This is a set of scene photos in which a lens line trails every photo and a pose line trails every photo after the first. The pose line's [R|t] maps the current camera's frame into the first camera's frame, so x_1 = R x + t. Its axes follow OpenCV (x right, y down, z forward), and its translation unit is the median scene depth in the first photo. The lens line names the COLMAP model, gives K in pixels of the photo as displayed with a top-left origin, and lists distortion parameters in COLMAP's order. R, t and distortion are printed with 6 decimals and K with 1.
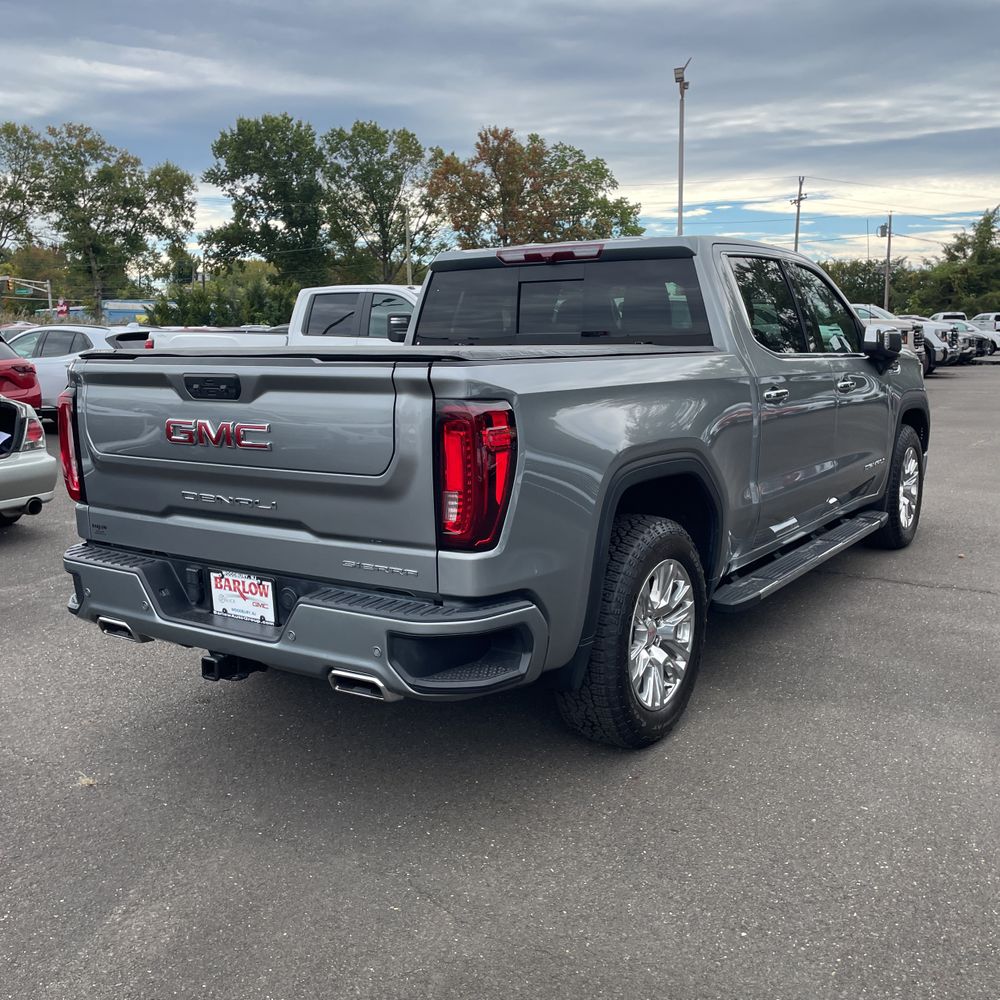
lens RADIAL K [[1003.6, 0, 506.5], [0, 1003.6, 494.0], [0, 0, 1]] dist [0.107428, -0.121520]
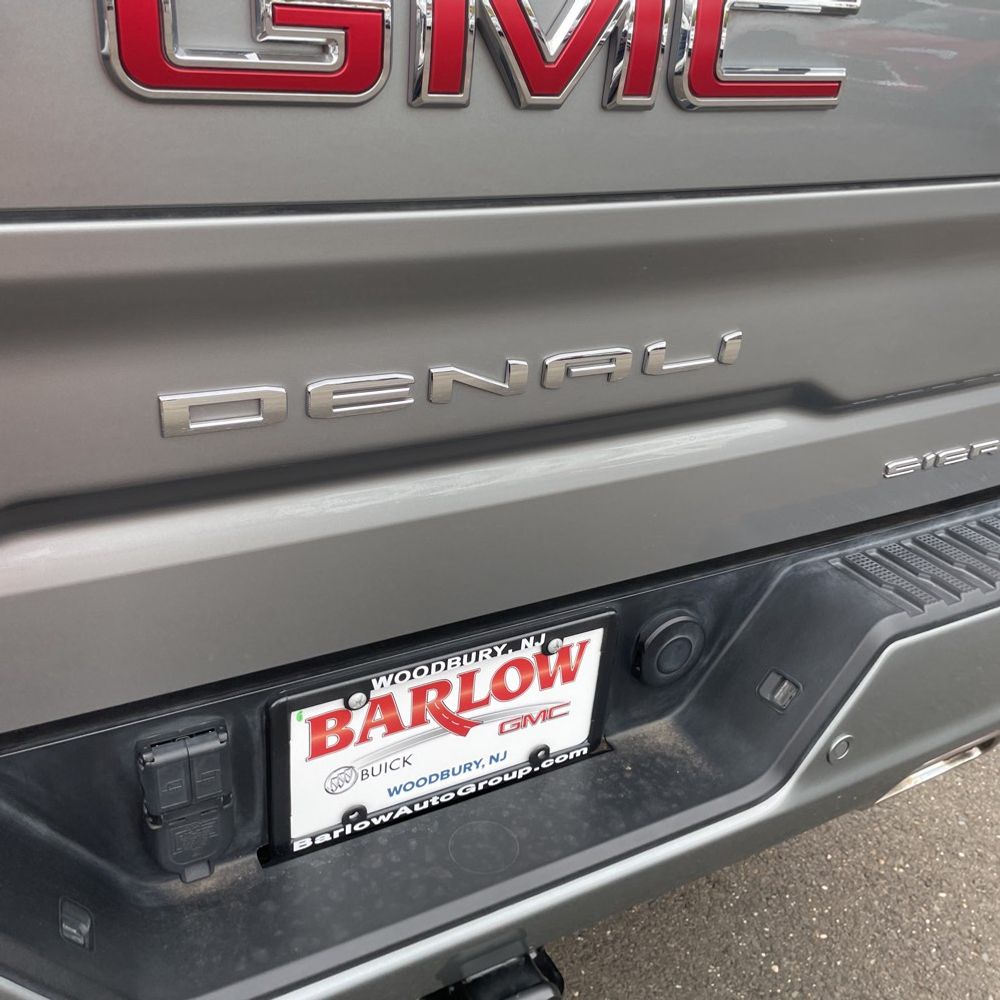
lens RADIAL K [[1010.7, 0, 500.0], [0, 1010.7, 500.0], [0, 0, 1]] dist [0.115484, -0.152875]
pose [[0.471221, -0.355736, 0.807095, -0.449692], [0.075451, 0.927962, 0.364957, -0.046955], [-0.878782, -0.111079, 0.464116, 0.884739]]
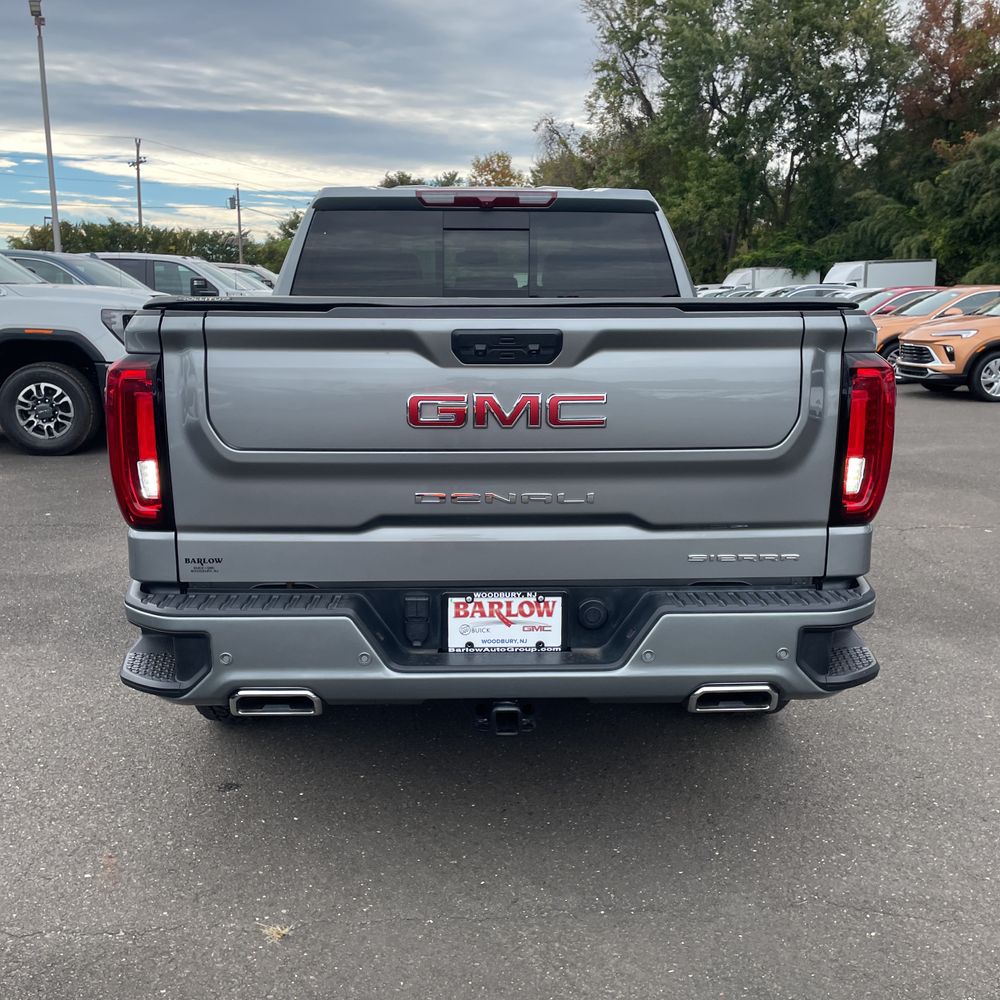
lens RADIAL K [[1003.6, 0, 506.5], [0, 1003.6, 494.0], [0, 0, 1]] dist [0.107428, -0.121520]
pose [[0.818275, -0.094072, 0.567077, -0.690932], [0.077566, 0.995565, 0.053229, -0.036085], [-0.569569, 0.000430, 0.821943, 0.376304]]
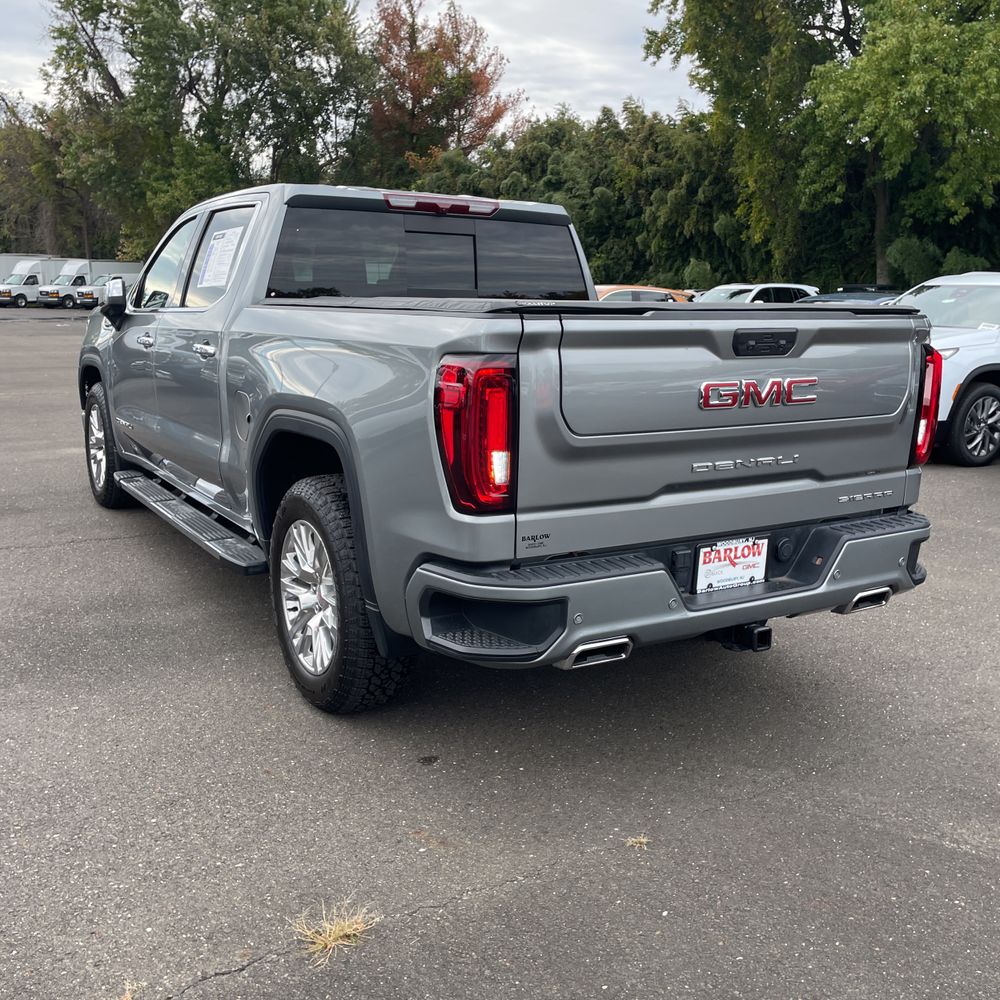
lens RADIAL K [[1012.8, 0, 488.0], [0, 1012.8, 502.1], [0, 0, 1]] dist [0.108730, -0.134423]
pose [[0.429334, -0.157666, 0.889277, -1.221562], [0.118636, 0.985957, 0.117530, -0.097877], [-0.895320, 0.055041, 0.442010, 0.786072]]
